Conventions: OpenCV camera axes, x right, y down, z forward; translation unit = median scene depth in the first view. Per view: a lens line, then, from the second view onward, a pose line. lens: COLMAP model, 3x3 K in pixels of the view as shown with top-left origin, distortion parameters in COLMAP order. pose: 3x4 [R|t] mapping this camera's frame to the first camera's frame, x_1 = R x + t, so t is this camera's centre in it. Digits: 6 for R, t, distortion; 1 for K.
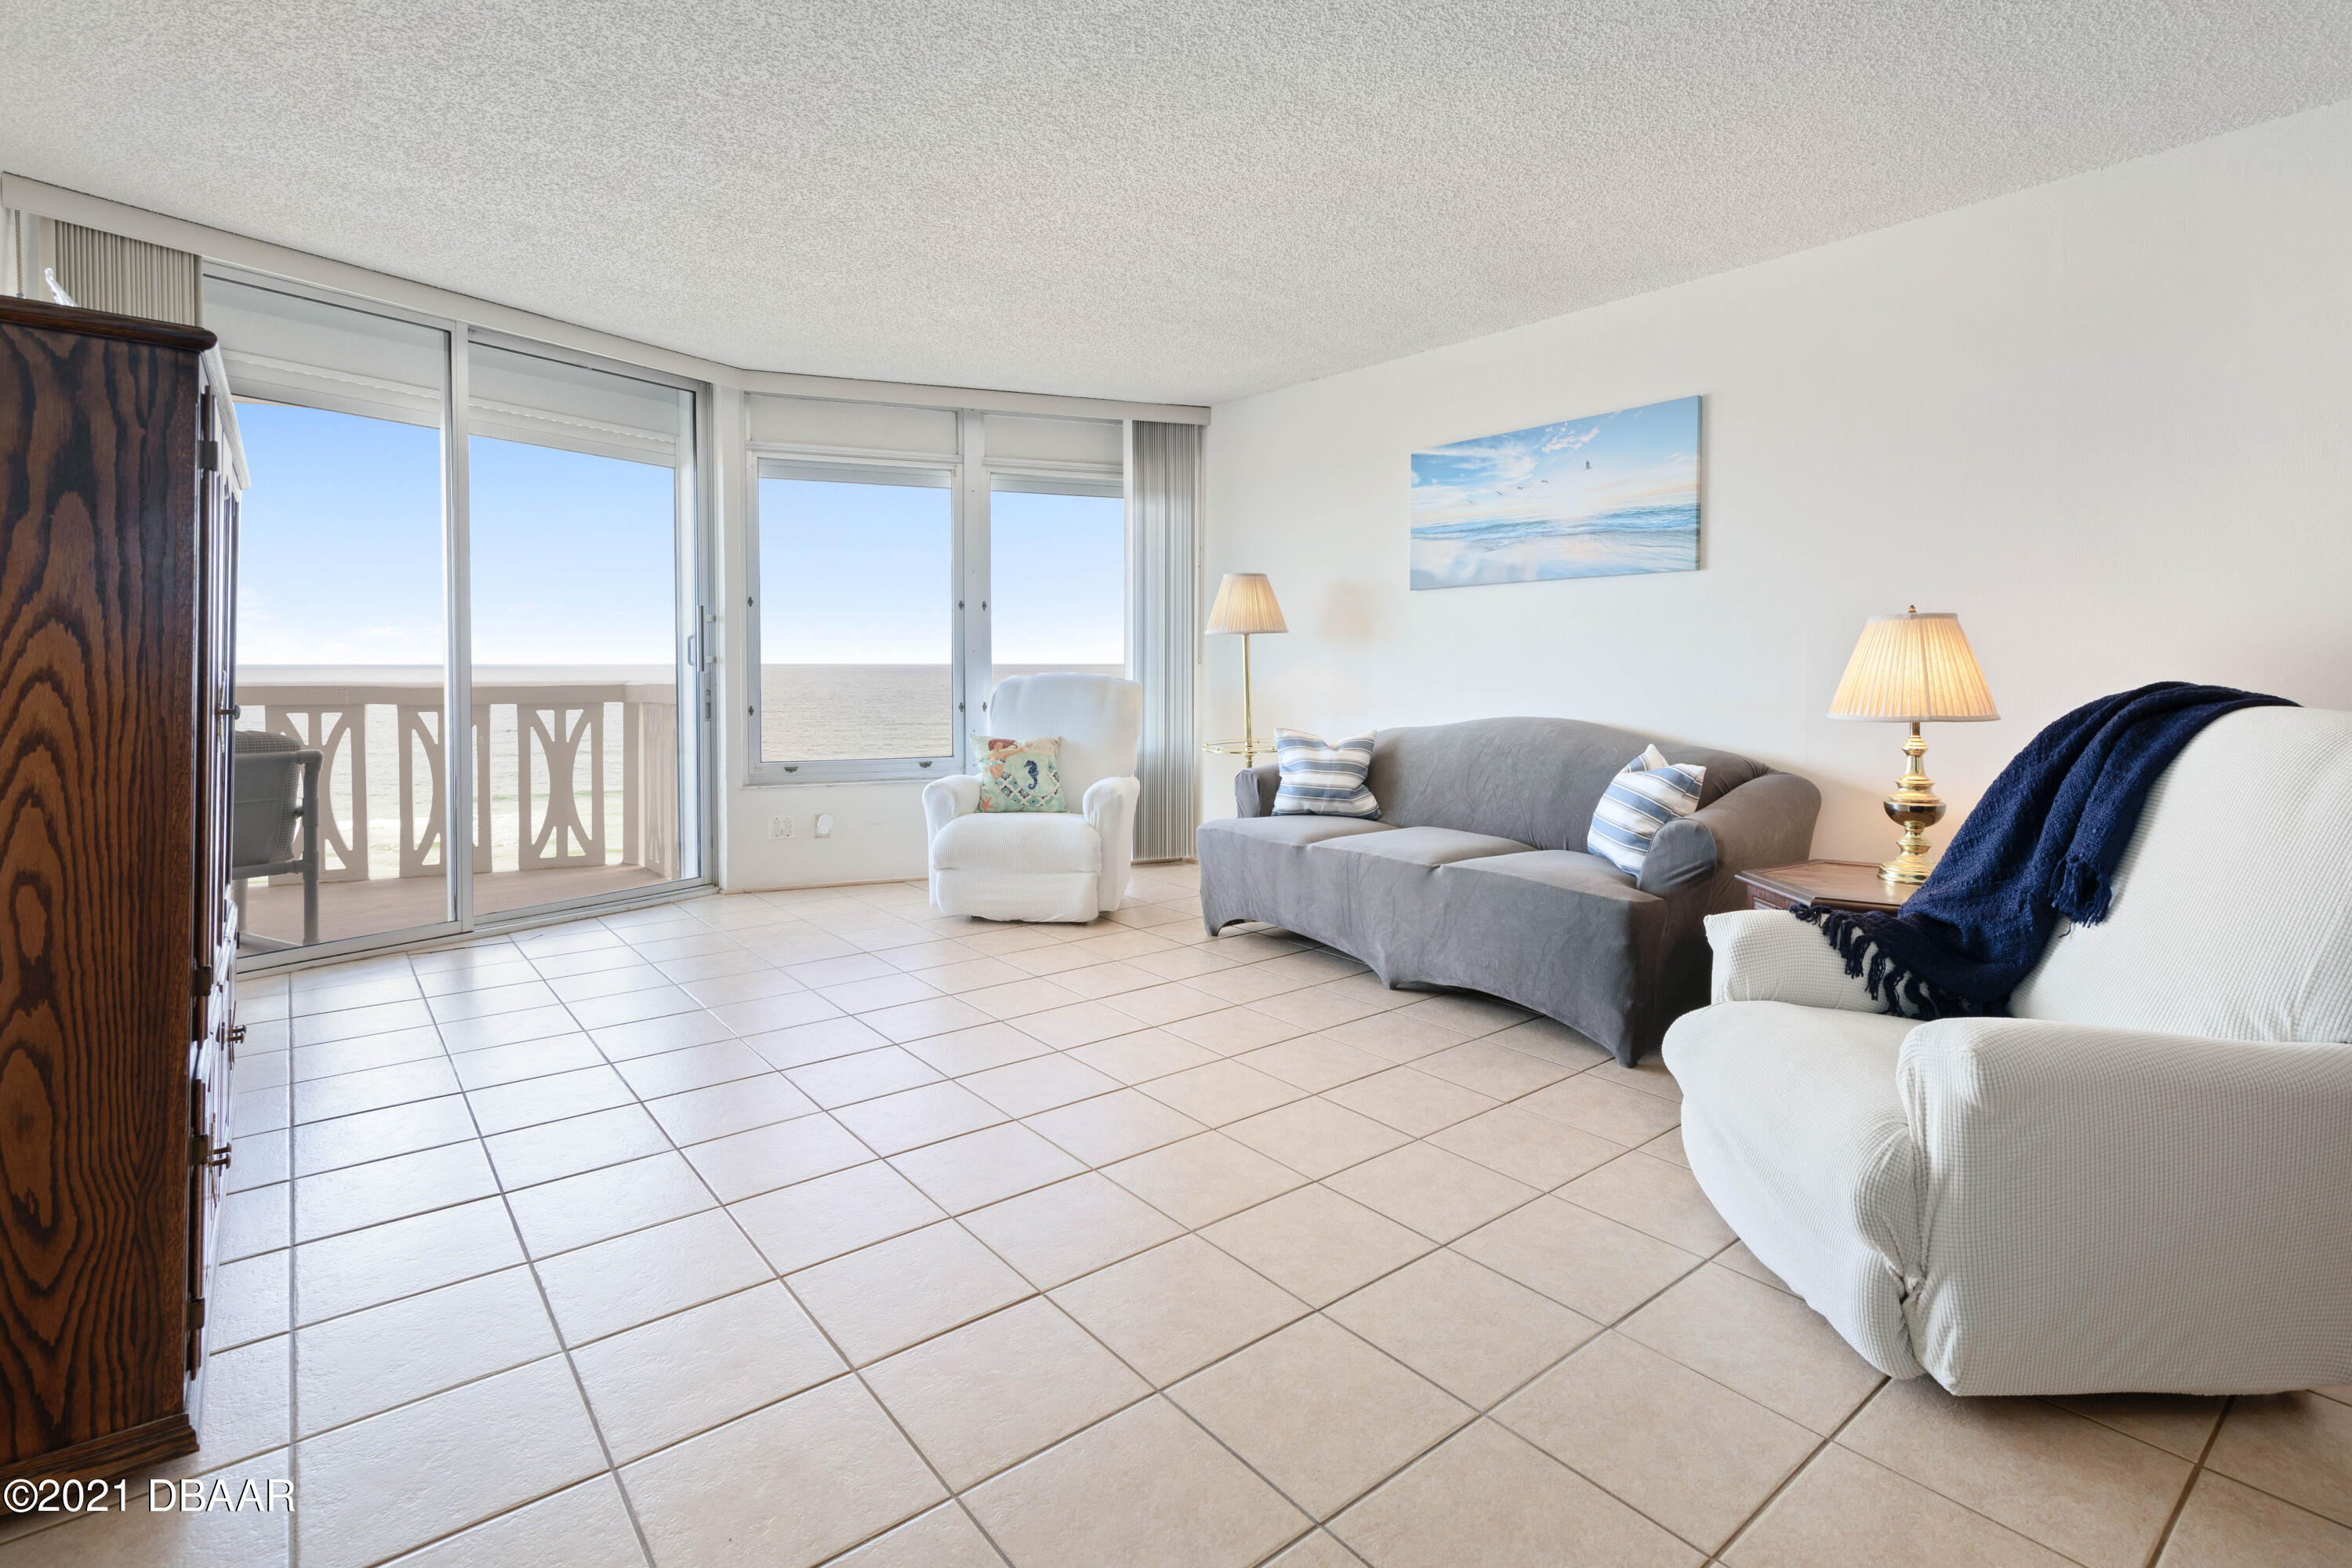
lens RADIAL K [[1116.8, 0, 1224.7], [0, 1116.8, 674.3], [0, 0, 1]] dist [-0.002727, 0.000793]
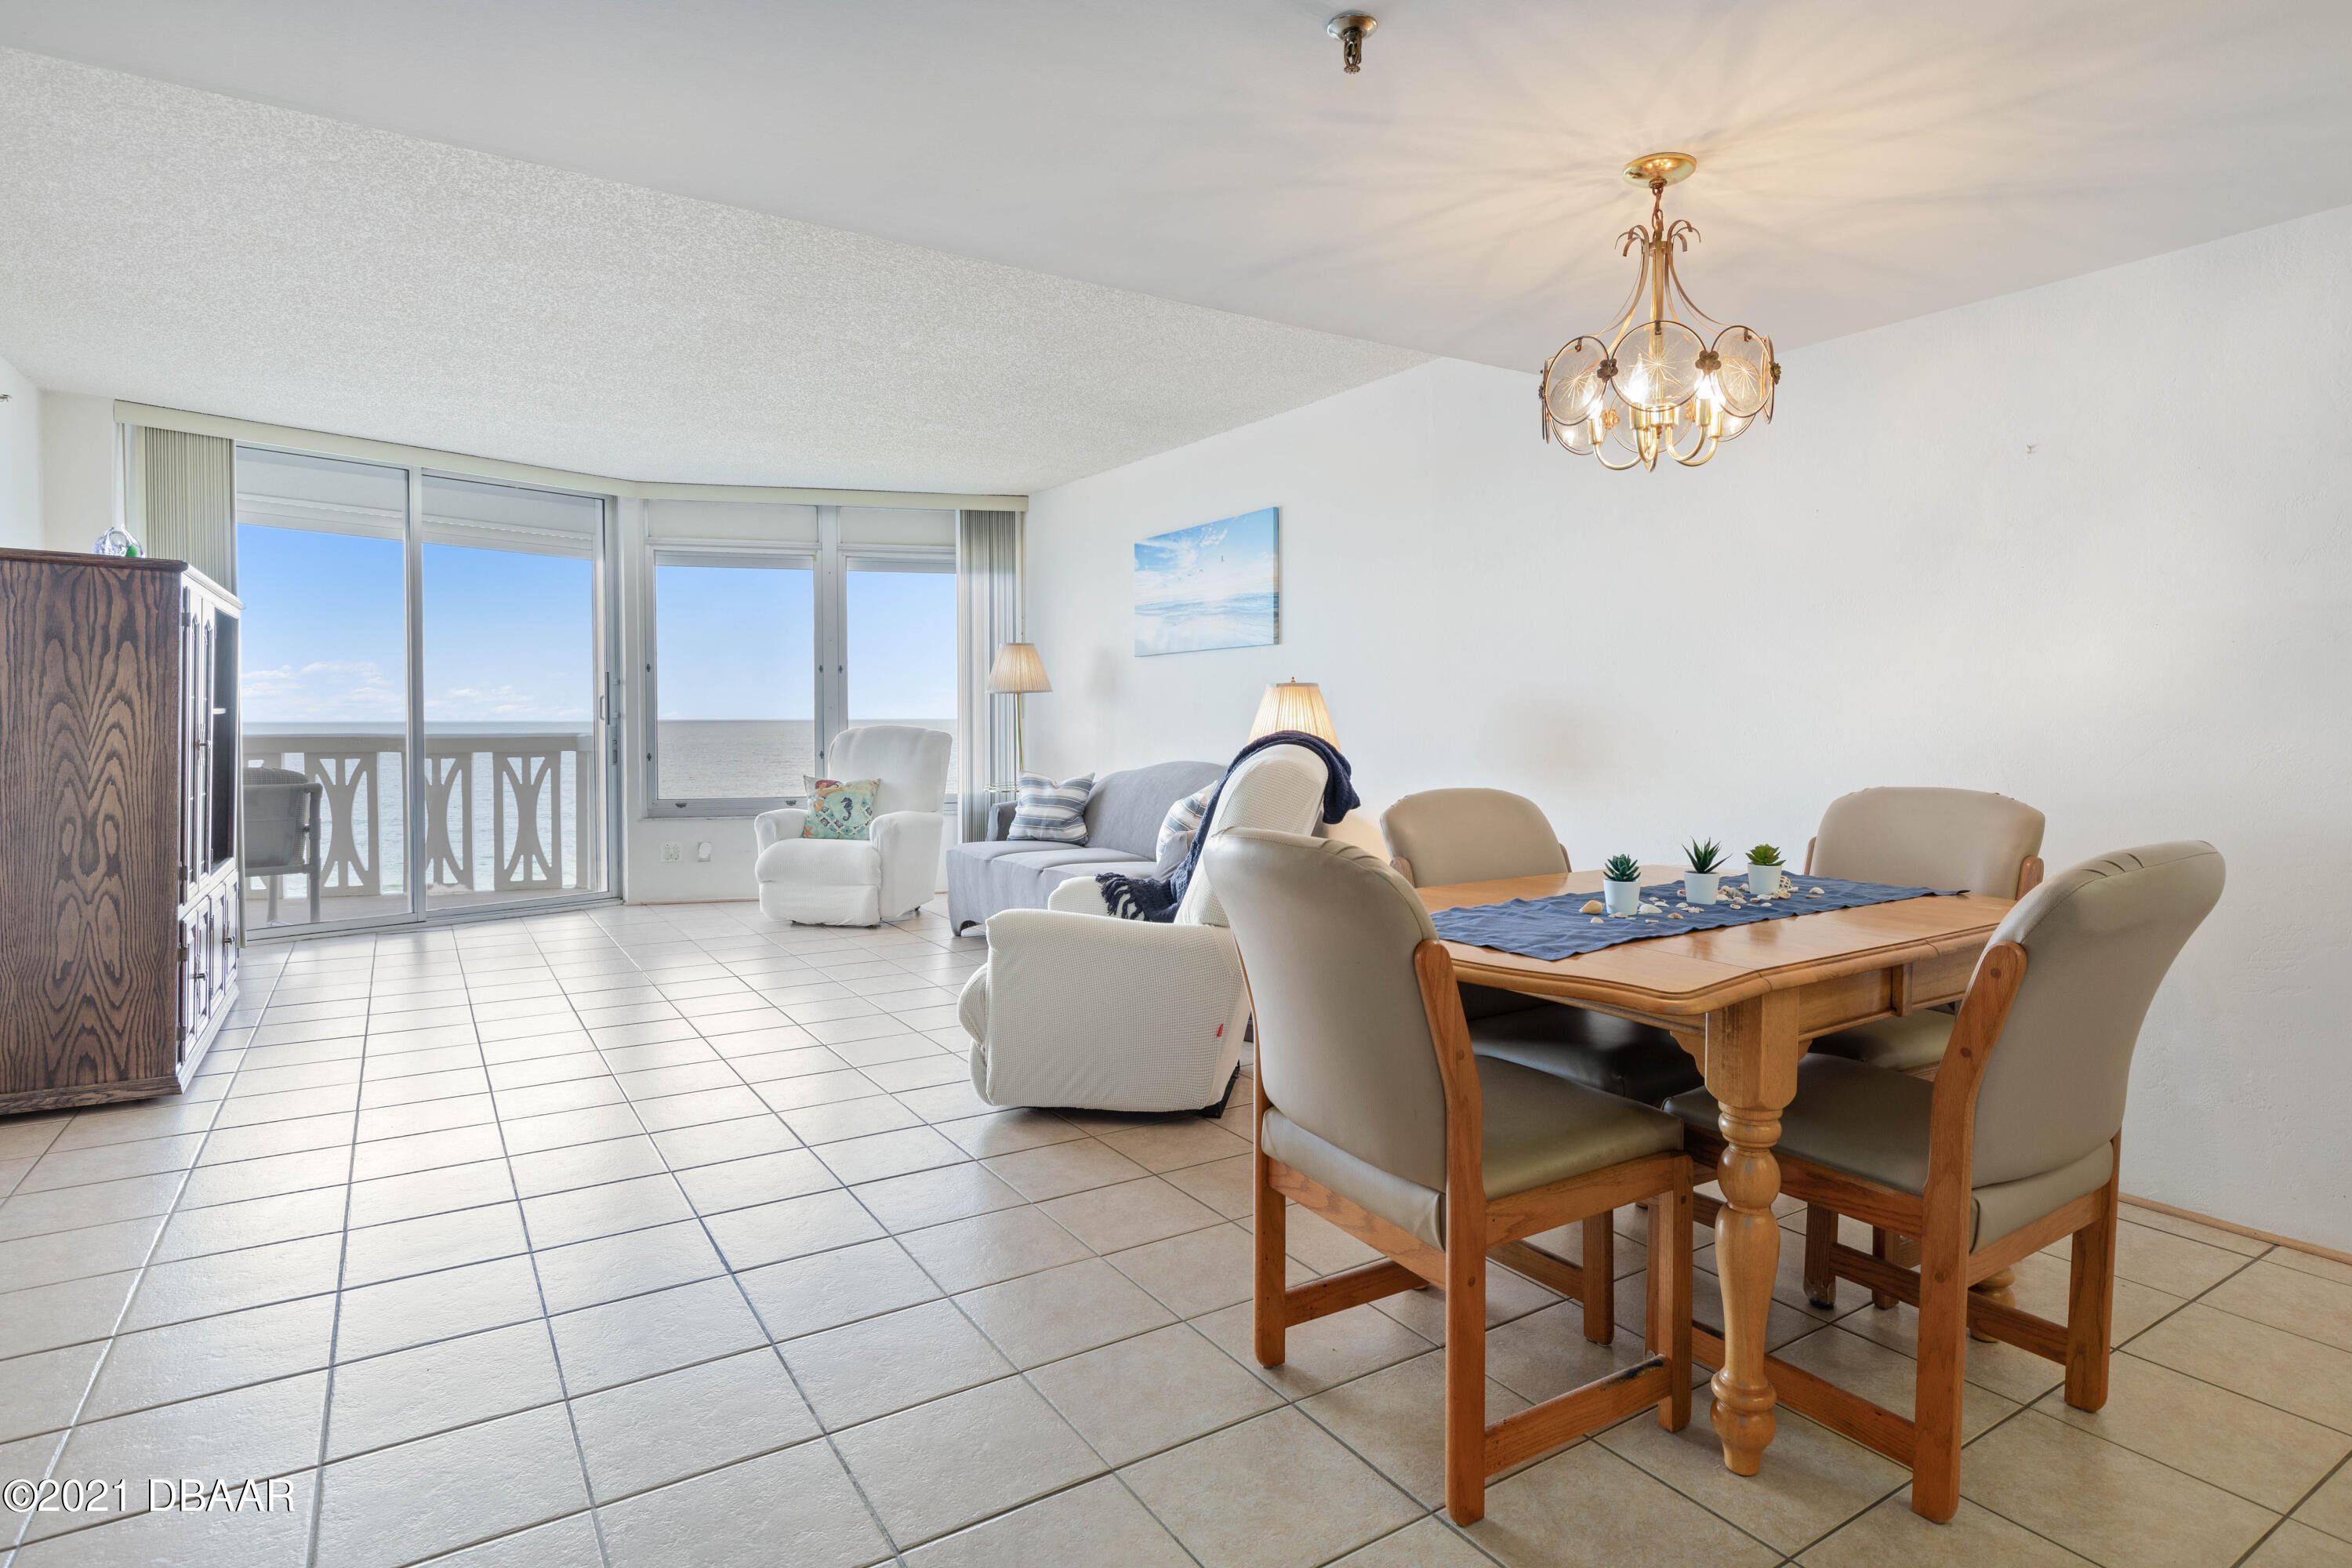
lens RADIAL K [[1232.3, 0, 1157.5], [0, 1232.3, 728.7], [0, 0, 1]] dist [-0.016193, -0.000789]
pose [[0.991113, -0.000345, -0.133026, 0.384745], [0.000302, 1.000000, -0.000350, 0.002577], [0.133026, 0.000307, 0.991113, -0.328195]]
